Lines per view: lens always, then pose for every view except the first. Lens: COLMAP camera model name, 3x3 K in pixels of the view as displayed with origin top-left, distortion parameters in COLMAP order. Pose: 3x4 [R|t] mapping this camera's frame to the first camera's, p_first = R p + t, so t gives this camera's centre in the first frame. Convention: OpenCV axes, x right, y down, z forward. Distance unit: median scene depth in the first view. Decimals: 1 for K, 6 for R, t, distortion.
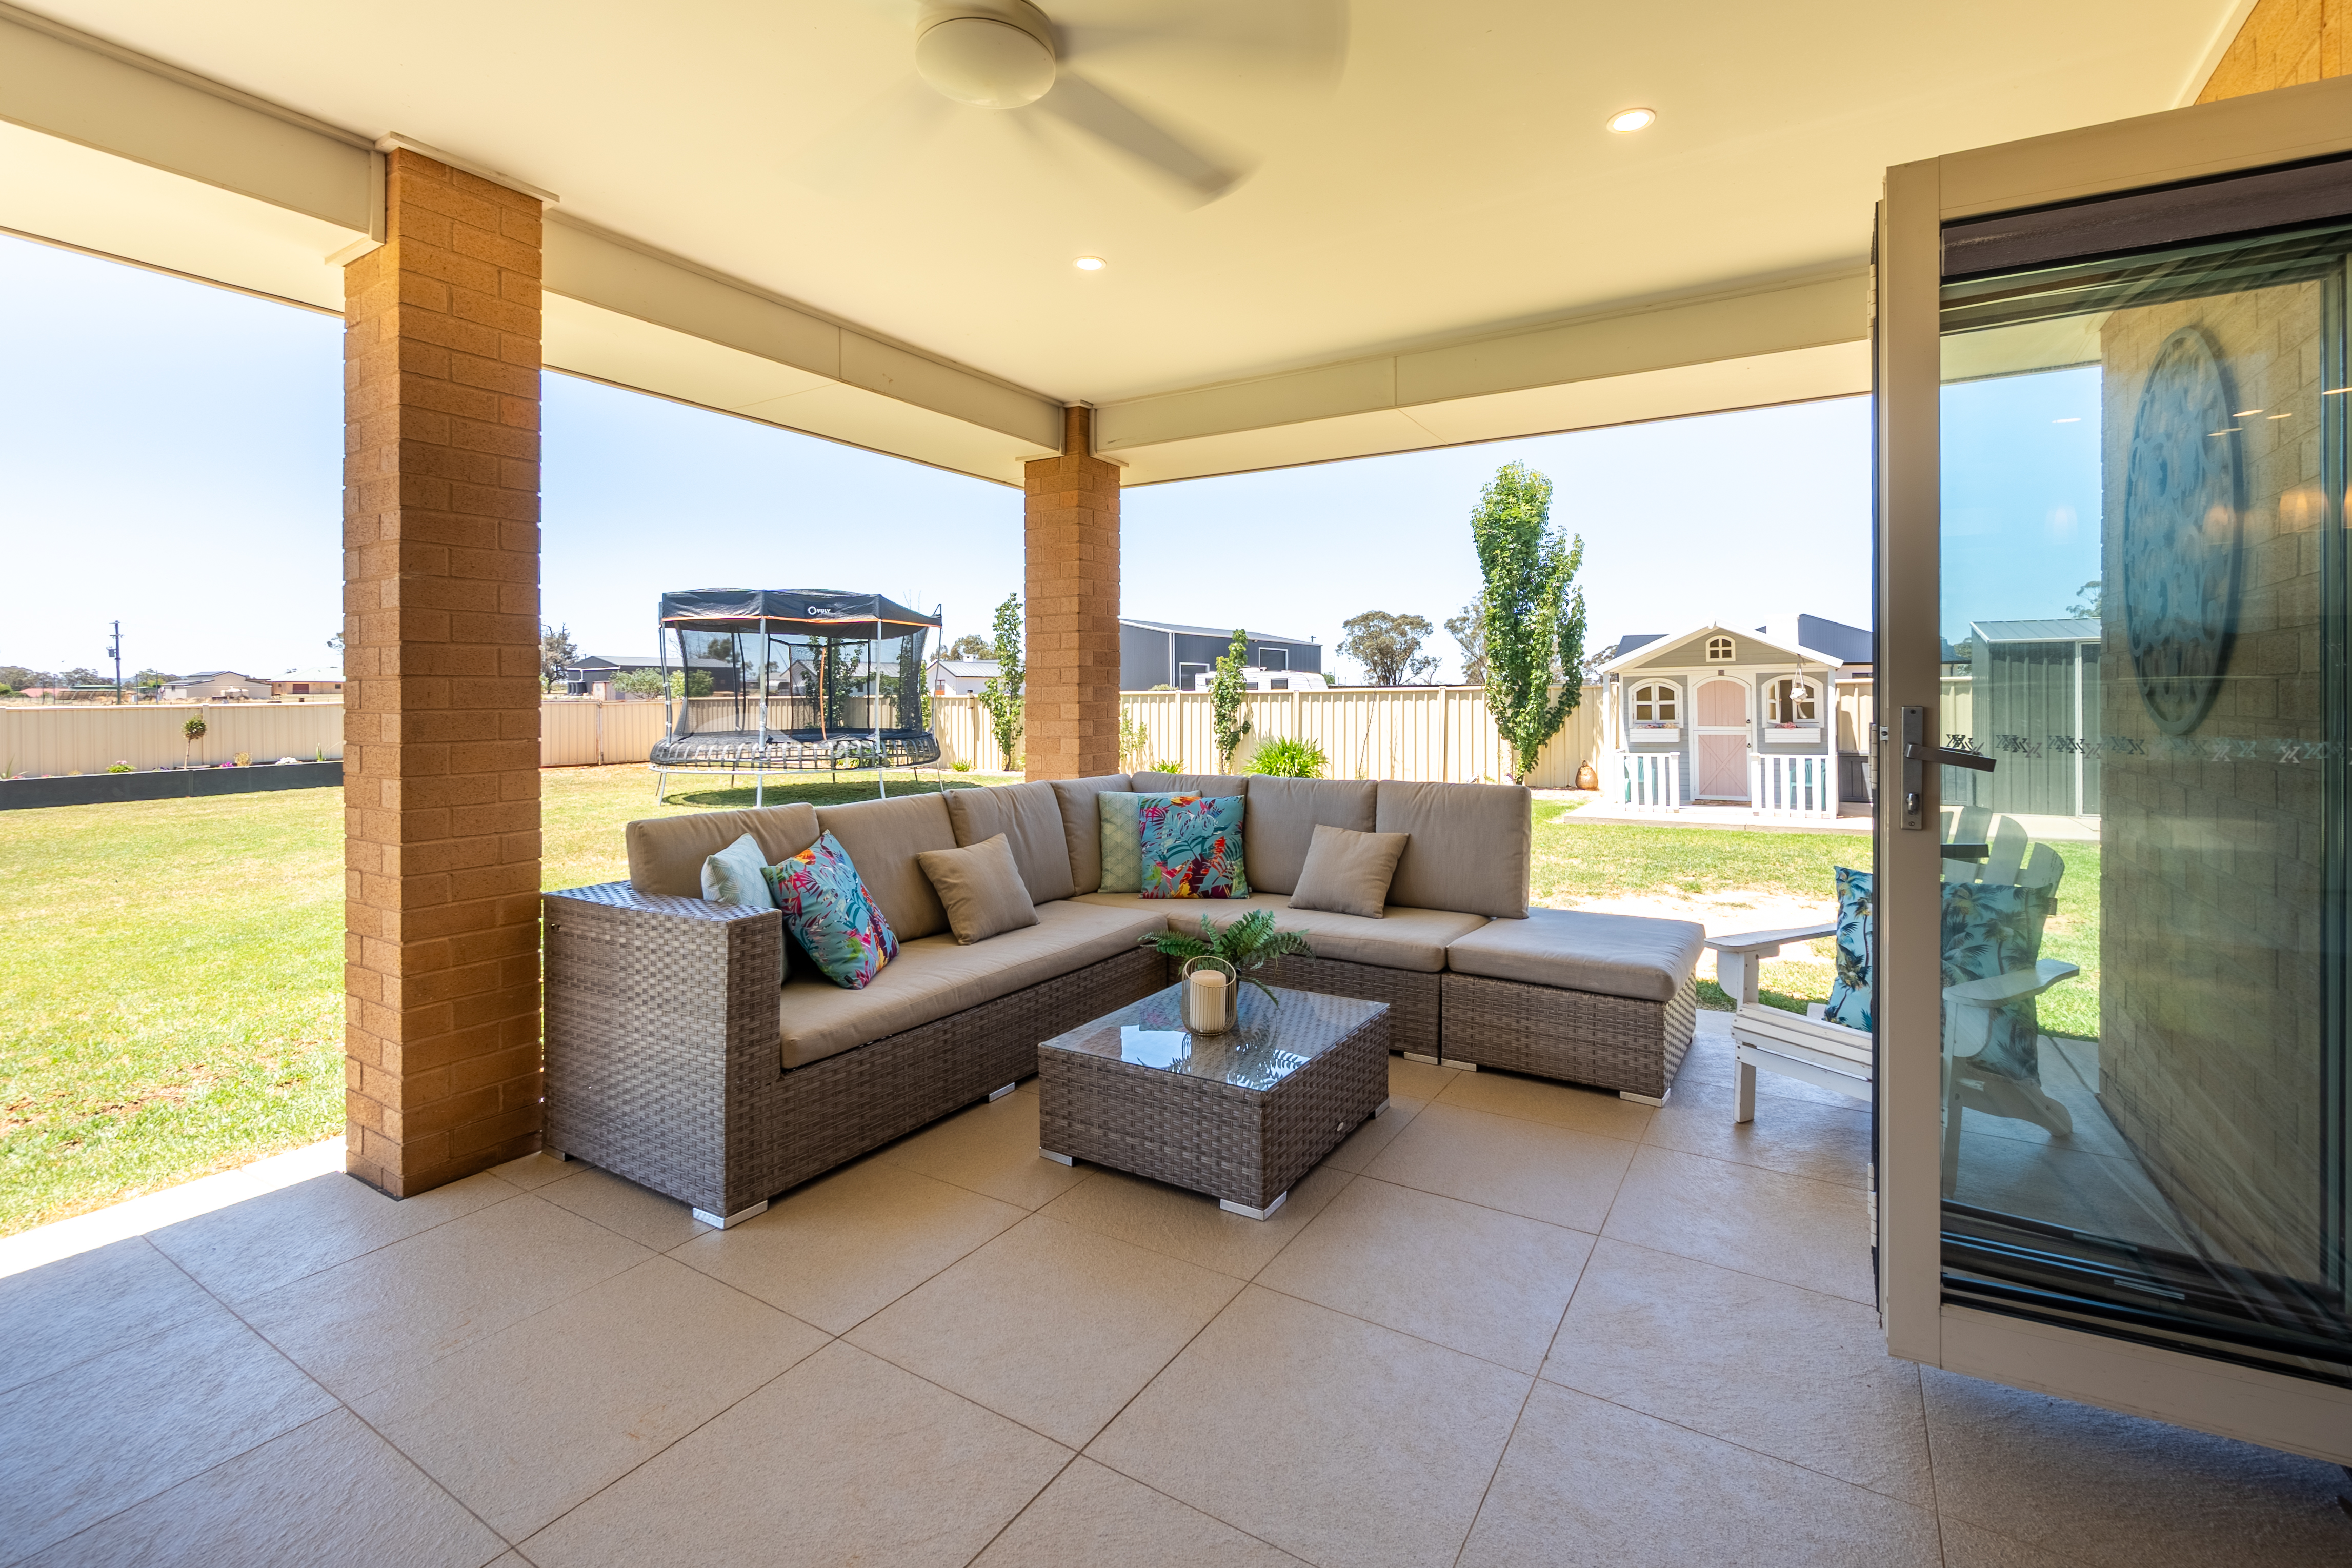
lens RADIAL K [[1055.8, 0, 1192.6], [0, 1055.8, 668.6], [0, 0, 1]] dist [-0.003514, 0.000265]
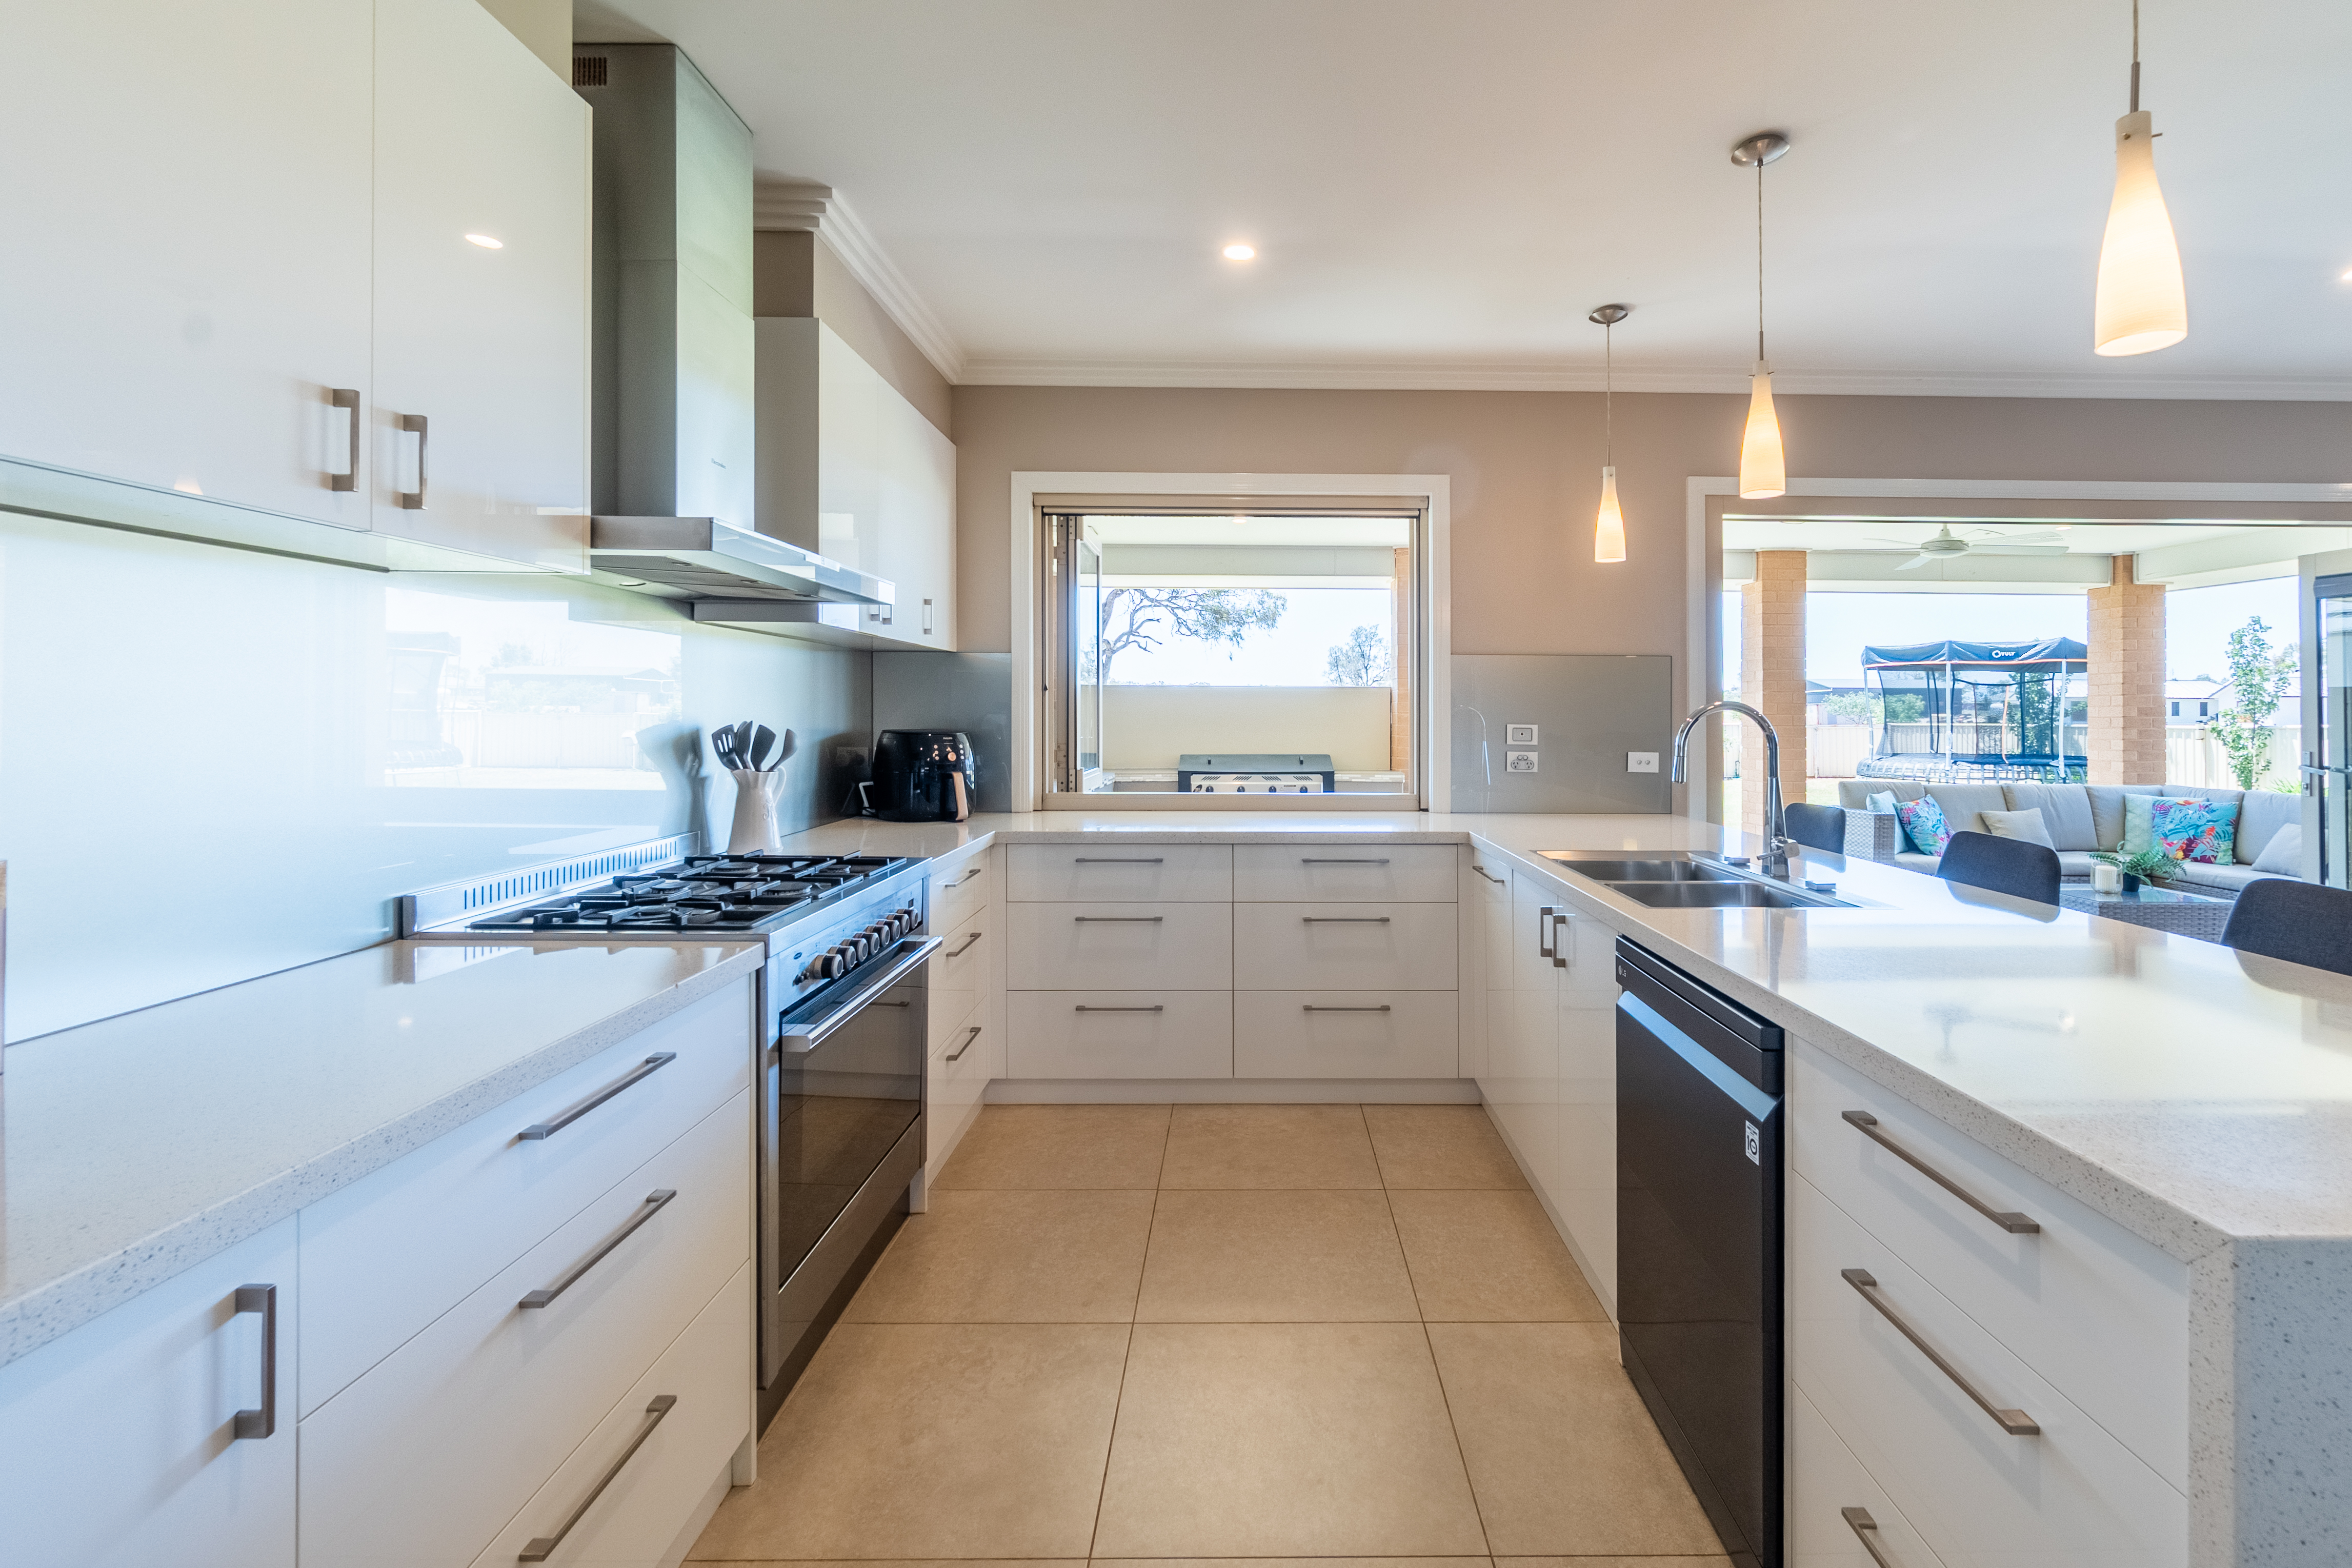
lens RADIAL K [[1055.8, 0, 1248.9], [0, 1055.8, 719.8], [0, 0, 1]] dist [-0.003514, 0.000265]
pose [[0.538844, 0.011846, -0.842322, 0.211532], [0.011866, 0.999695, 0.021650, -0.019433], [0.842322, -0.021661, 0.538539, -0.394528]]
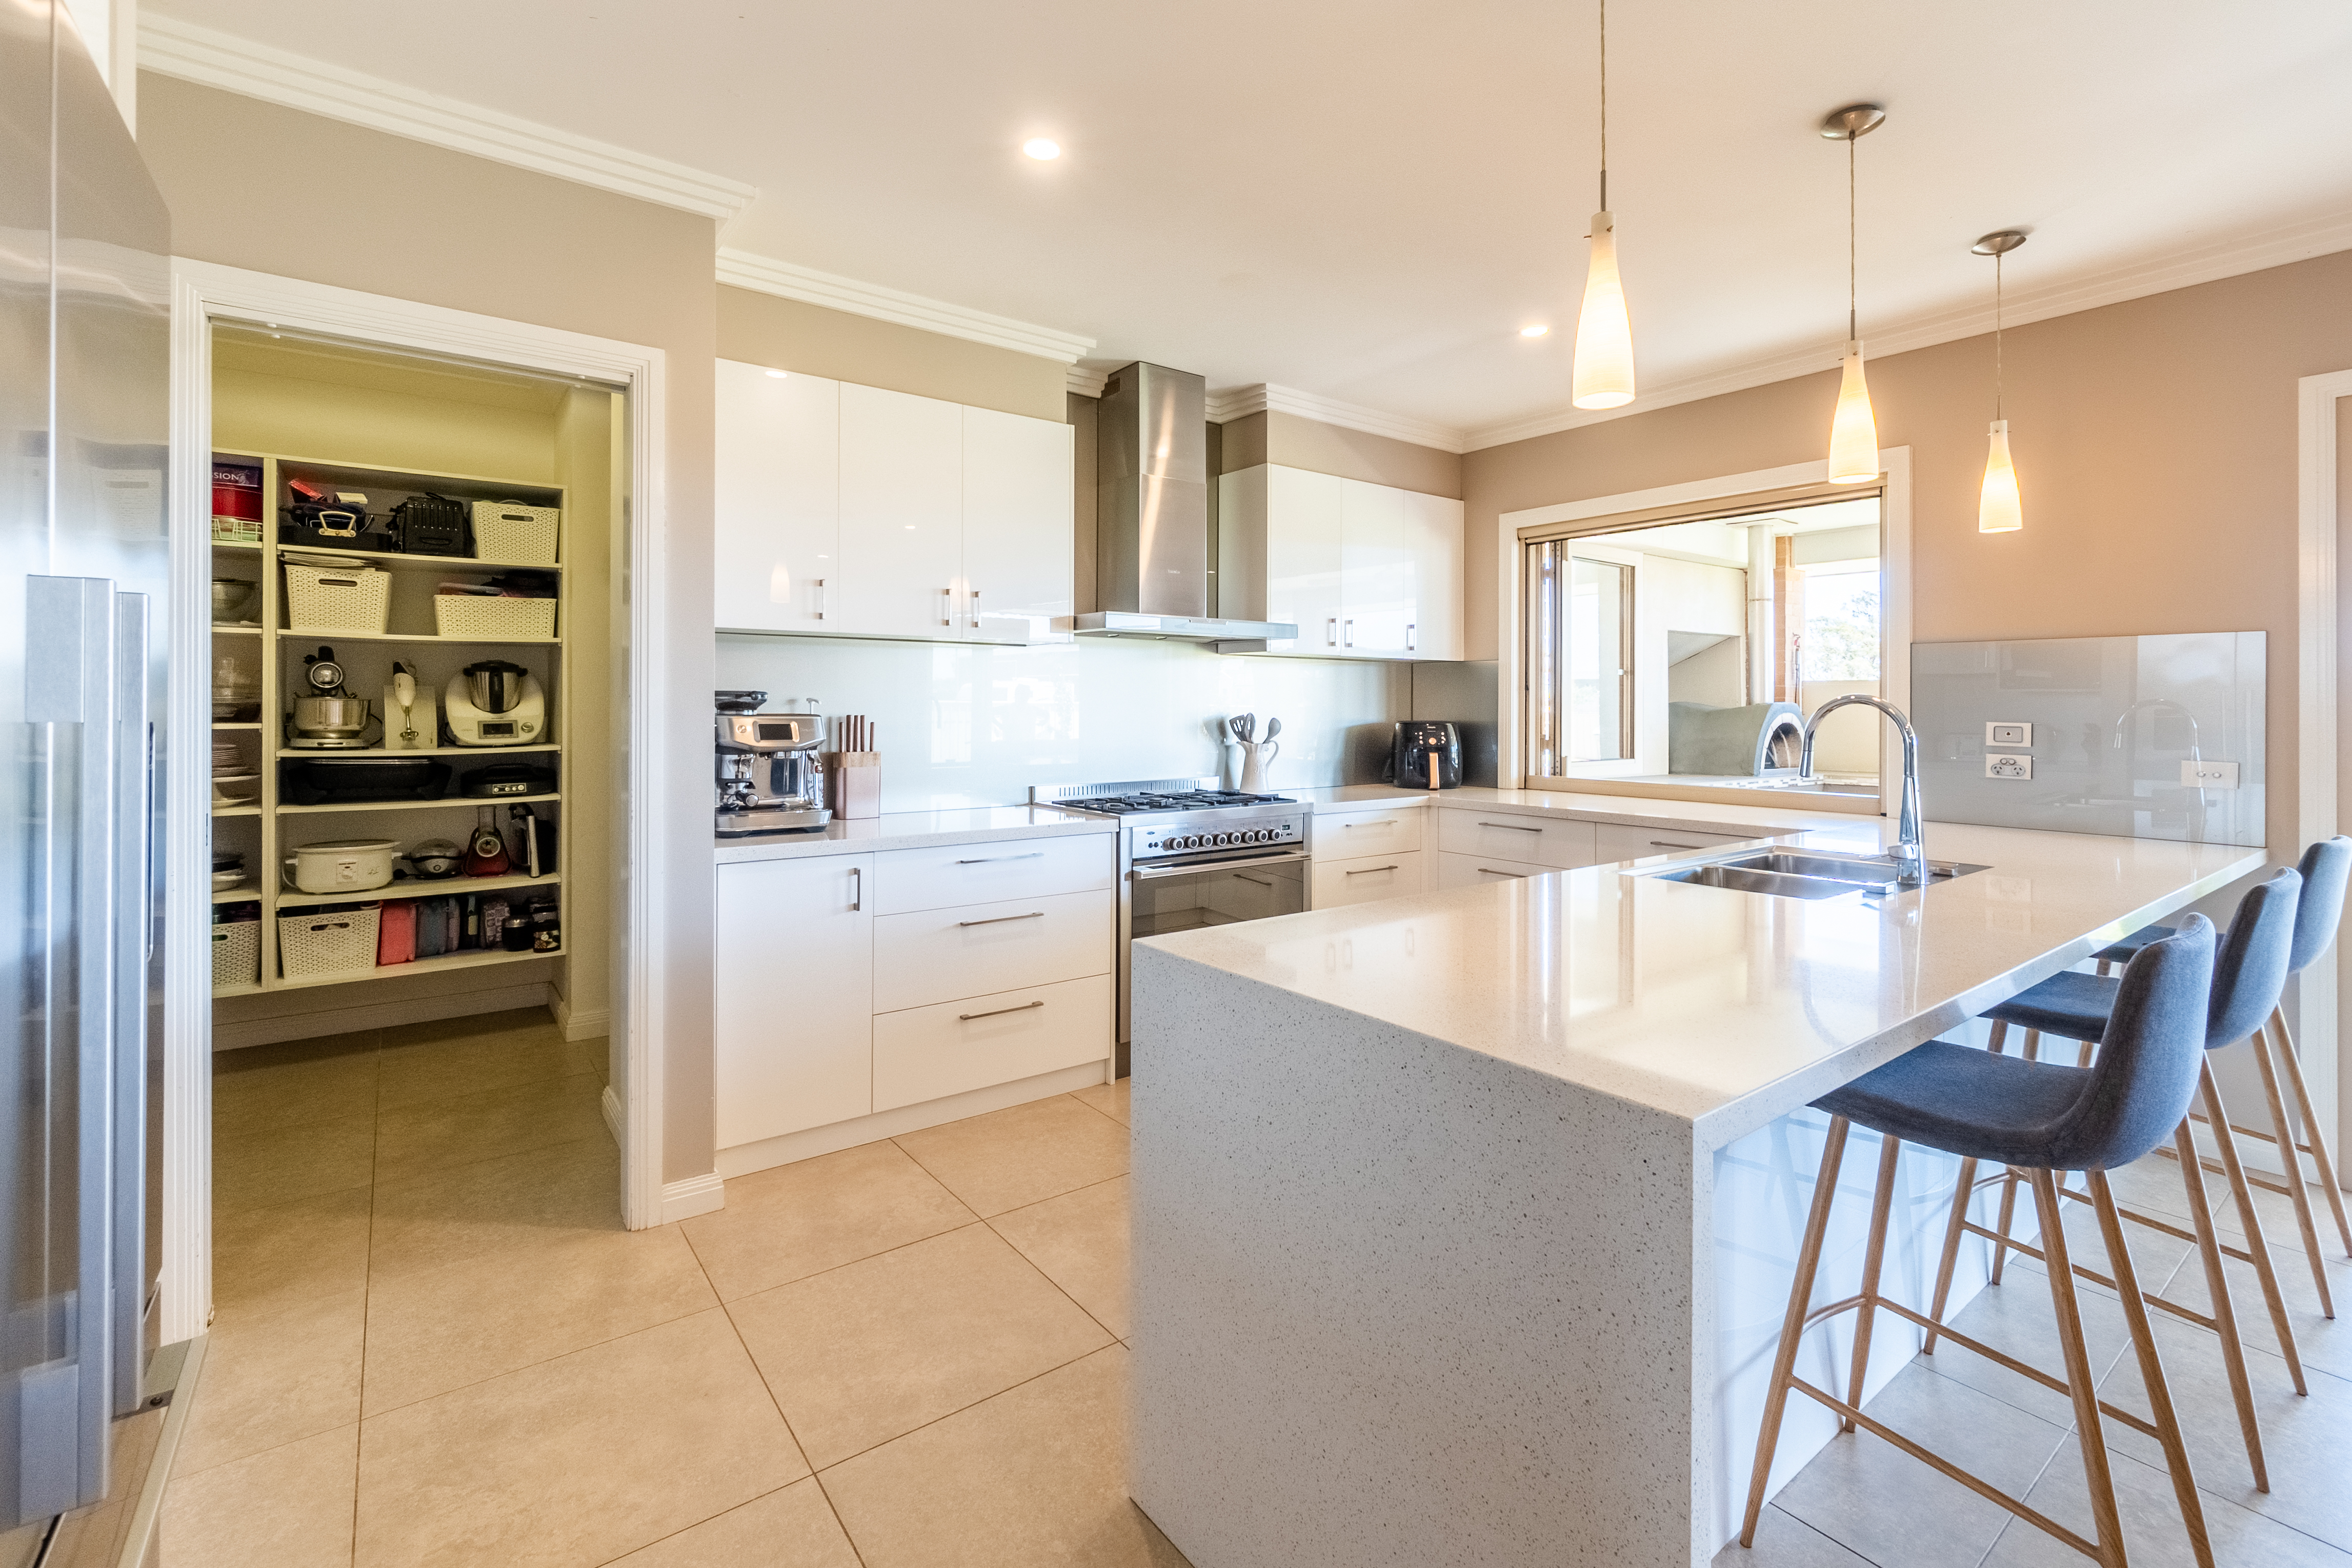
lens RADIAL K [[1055.8, 0, 1150.8], [0, 1055.8, 730.3], [0, 0, 1]] dist [-0.003514, 0.000265]
pose [[-0.385978, 0.022488, -0.922234, 0.318850], [0.015616, 0.999719, 0.017841, -0.016400], [0.922376, -0.007516, -0.386220, -0.252963]]
